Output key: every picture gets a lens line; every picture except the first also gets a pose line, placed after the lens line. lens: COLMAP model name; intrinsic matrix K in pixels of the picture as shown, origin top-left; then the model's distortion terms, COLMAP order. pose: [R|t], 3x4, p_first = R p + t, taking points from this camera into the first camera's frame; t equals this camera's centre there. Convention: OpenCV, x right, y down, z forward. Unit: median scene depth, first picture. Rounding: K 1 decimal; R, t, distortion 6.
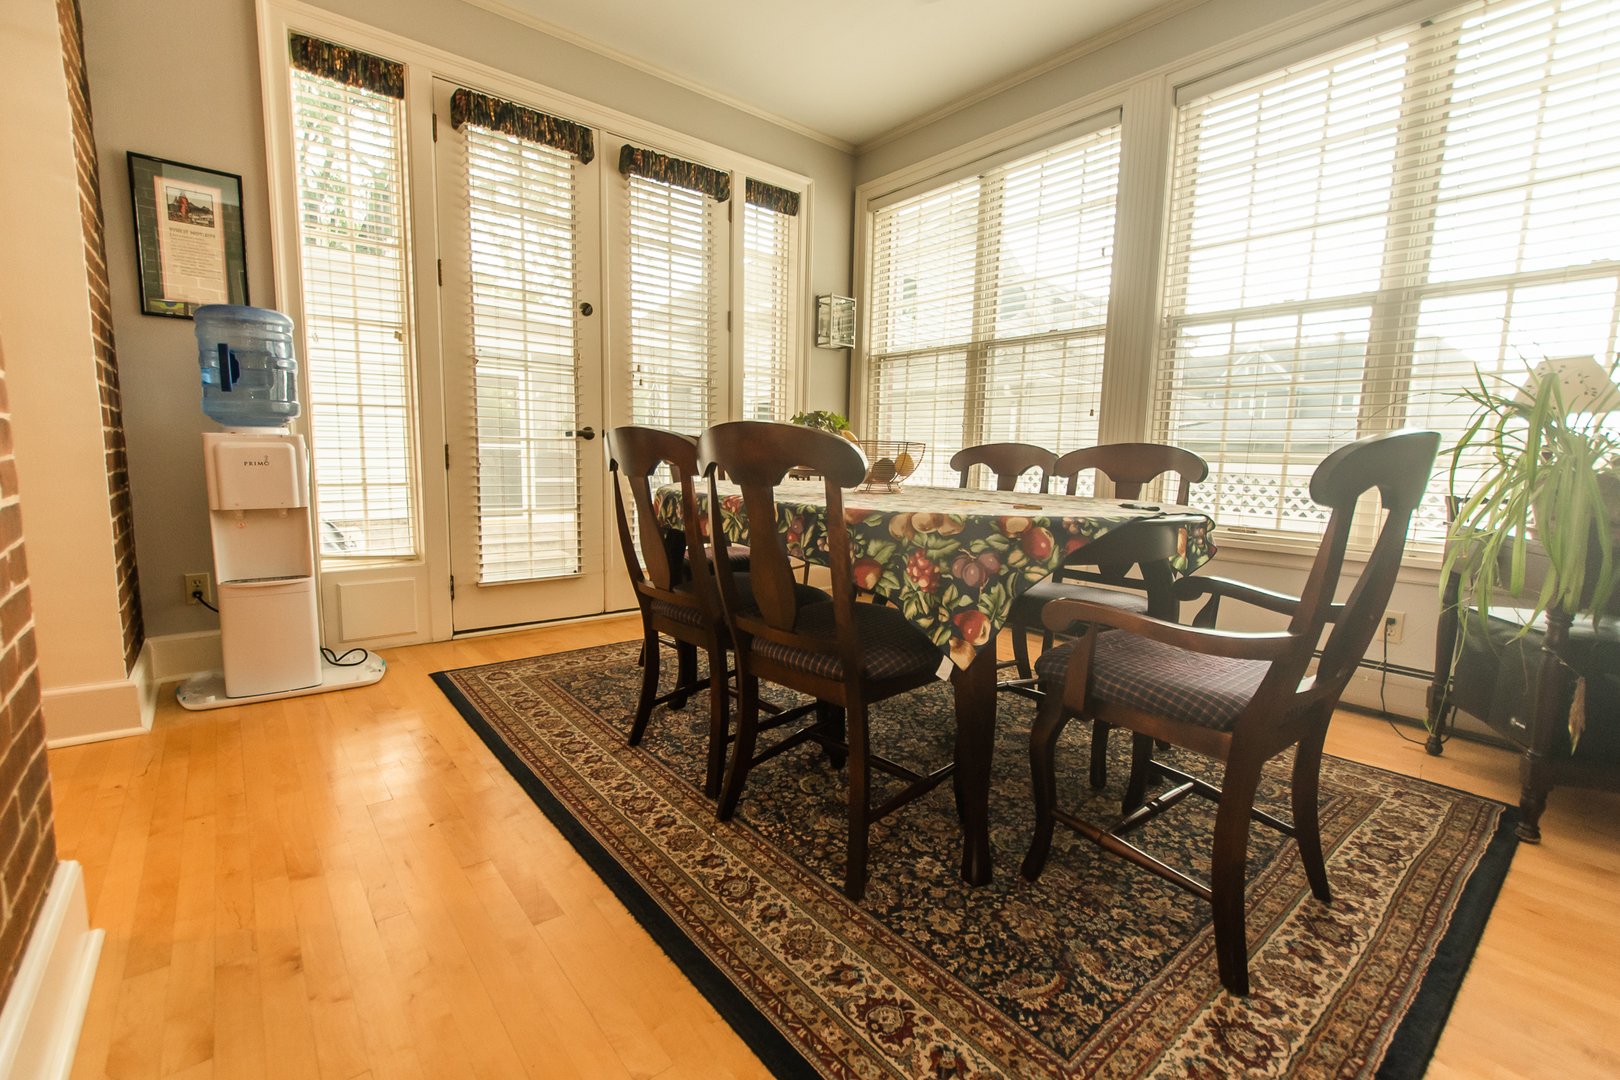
lens RADIAL K [[708.8, 0, 809.0], [0, 708.8, 544.2], [0, 0, 1]] dist [0.022842, 0.000374]
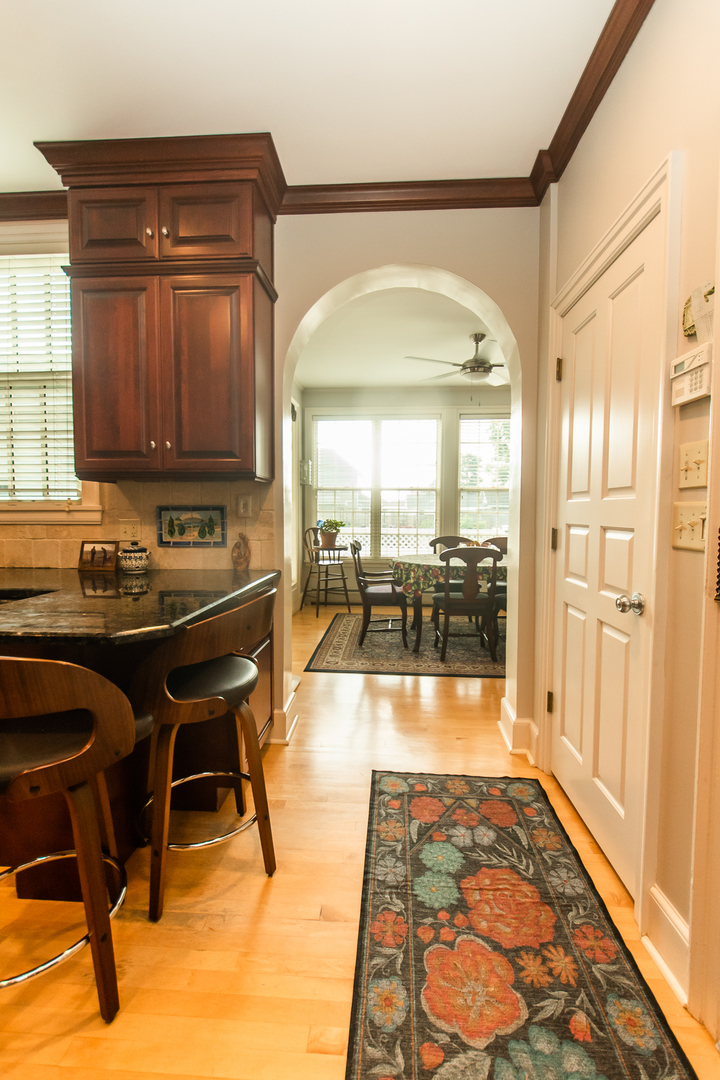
lens RADIAL K [[472.5, 0, 360.2], [0, 472.5, 538.6], [0, 0, 1]] dist [0.022842, 0.000374]
pose [[0.681300, -0.058820, 0.729637, -1.423473], [0.102630, 0.994597, -0.015650, -0.150628], [-0.724774, 0.085545, 0.683656, -0.034527]]
